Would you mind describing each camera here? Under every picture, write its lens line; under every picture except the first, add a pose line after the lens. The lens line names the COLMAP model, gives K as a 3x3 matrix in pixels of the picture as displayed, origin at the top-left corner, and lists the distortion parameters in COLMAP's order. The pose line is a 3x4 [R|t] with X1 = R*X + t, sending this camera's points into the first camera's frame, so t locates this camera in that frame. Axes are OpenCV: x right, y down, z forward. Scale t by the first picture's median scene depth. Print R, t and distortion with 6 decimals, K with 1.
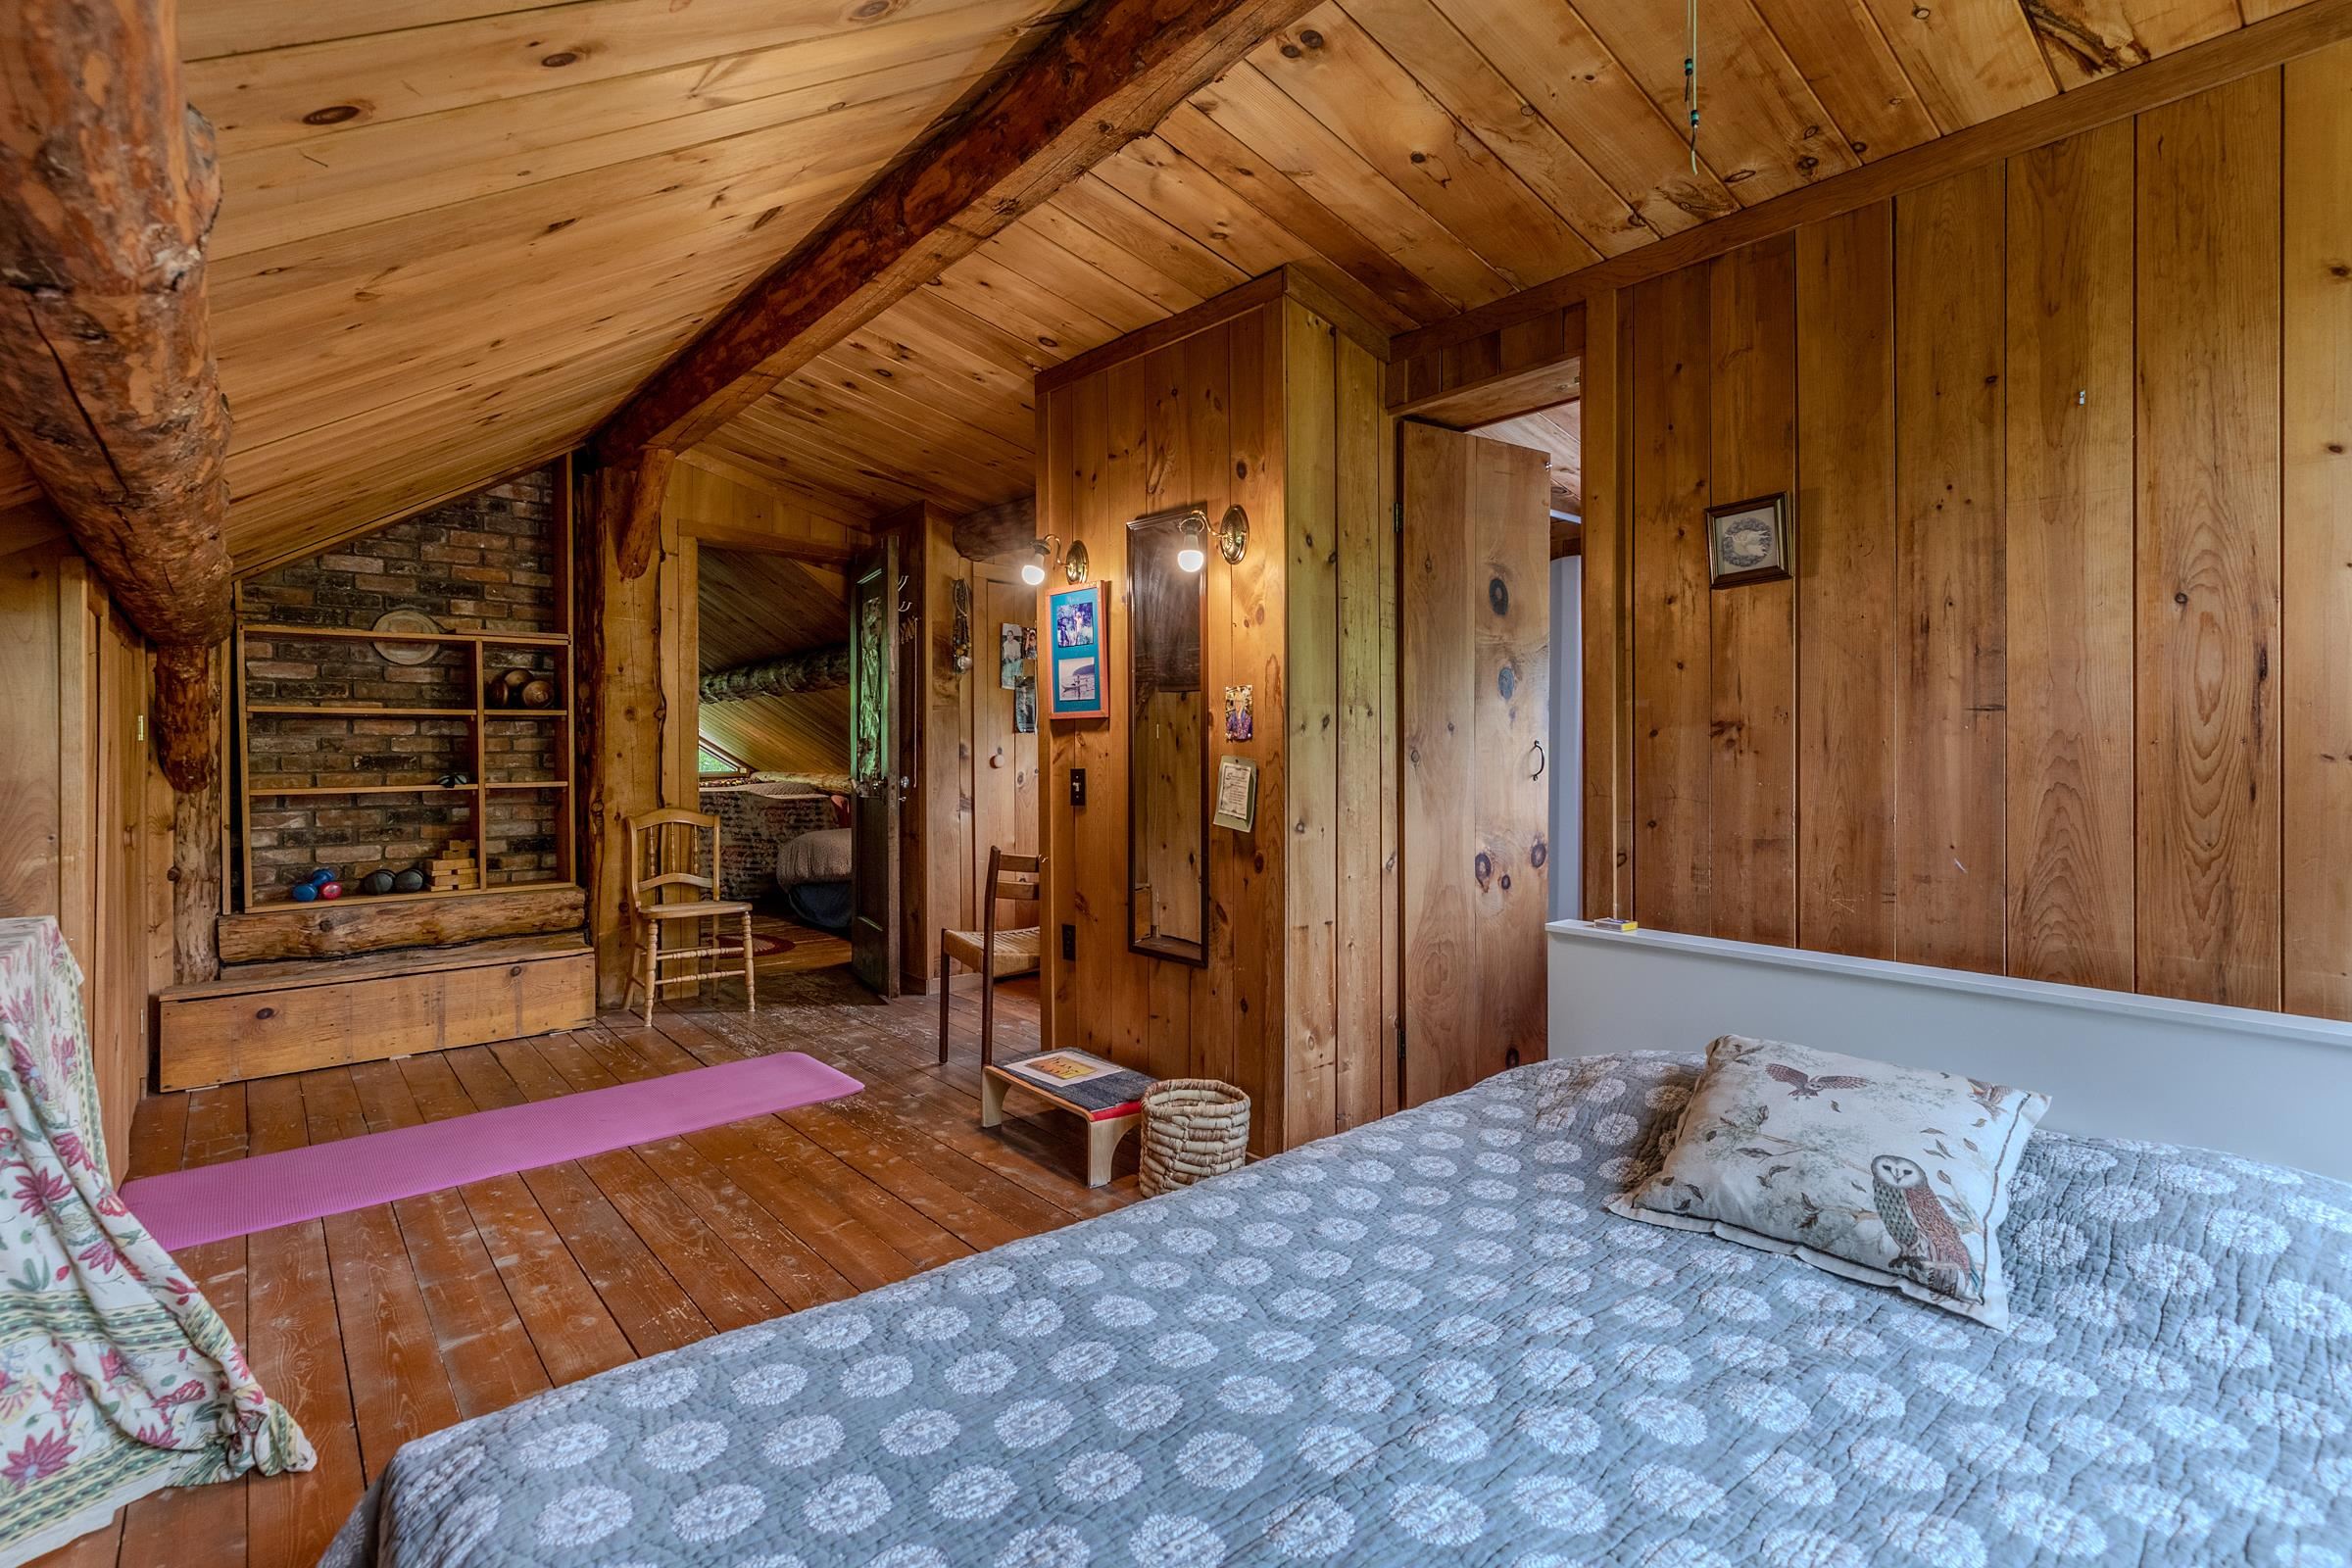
lens RADIAL K [[1090.0, 0, 1220.2], [0, 1090.0, 744.4], [0, 0, 1]] dist [0.006206, 0.000212]
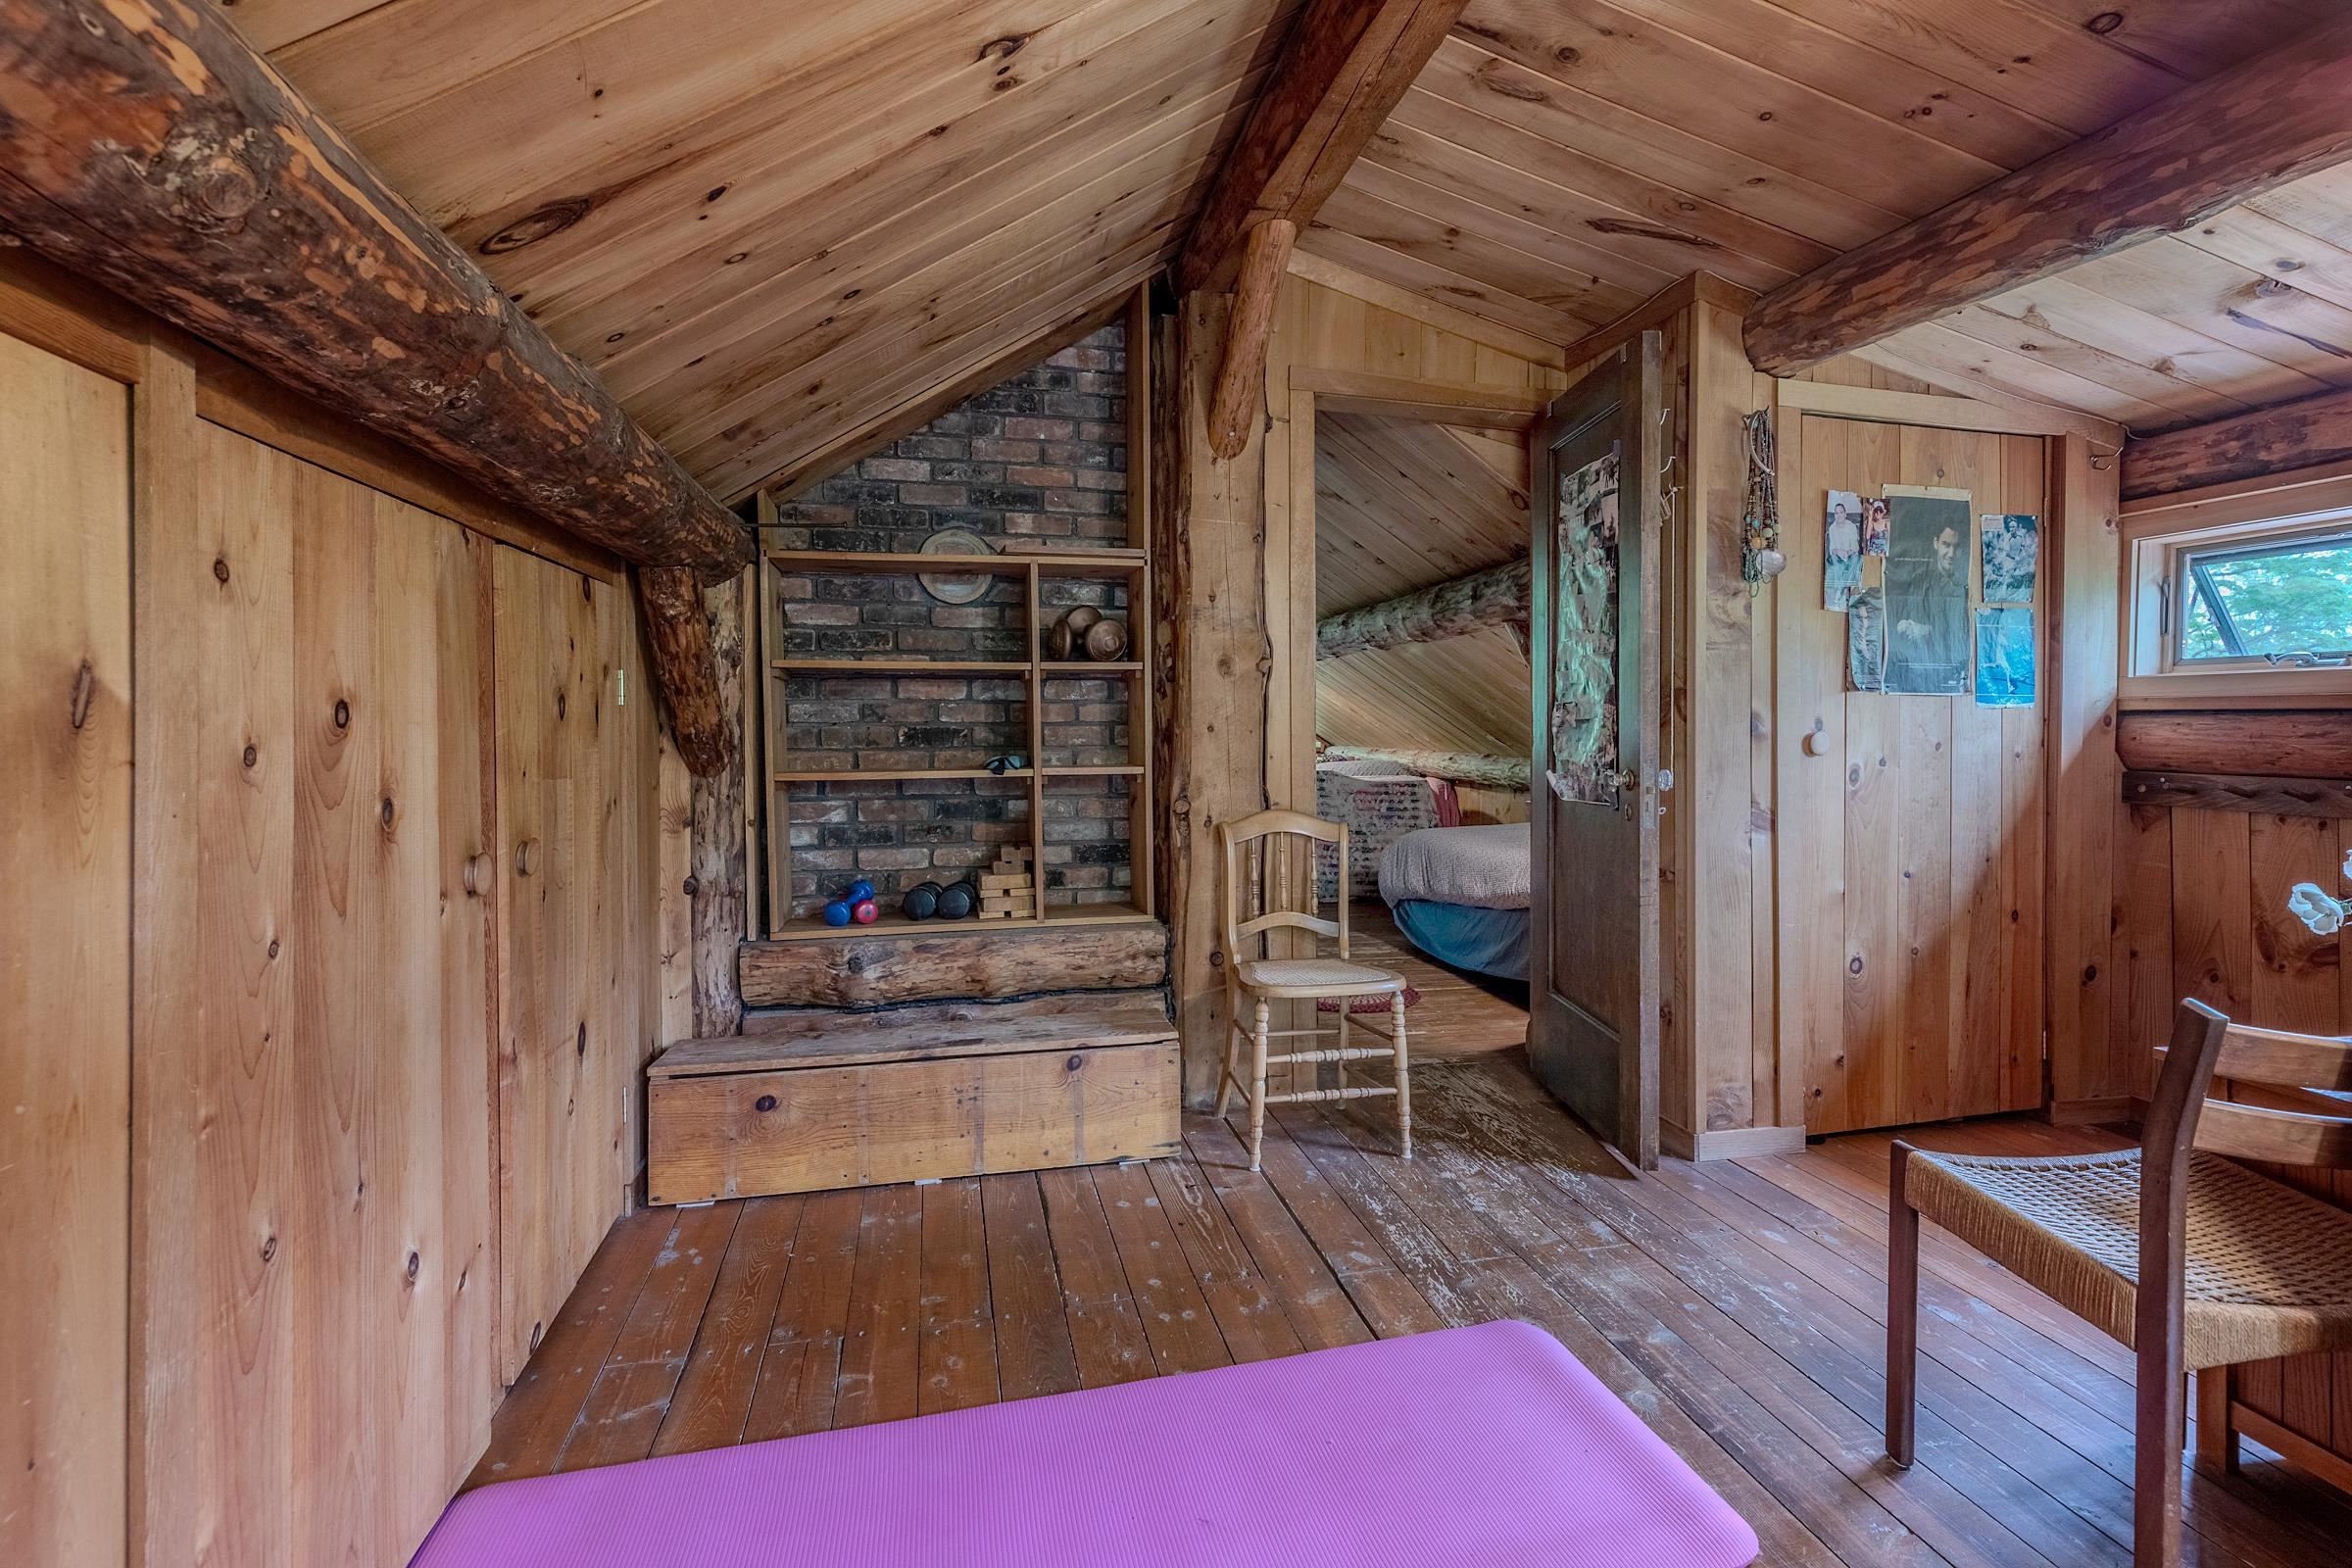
lens RADIAL K [[1090.0, 0, 1220.2], [0, 1090.0, 744.4], [0, 0, 1]] dist [0.006206, 0.000212]
pose [[0.890430, 0.012753, -0.454942, -0.249786], [-0.000883, 0.999654, 0.026293, 0.002095], [0.455120, -0.023011, 0.890133, 0.423845]]
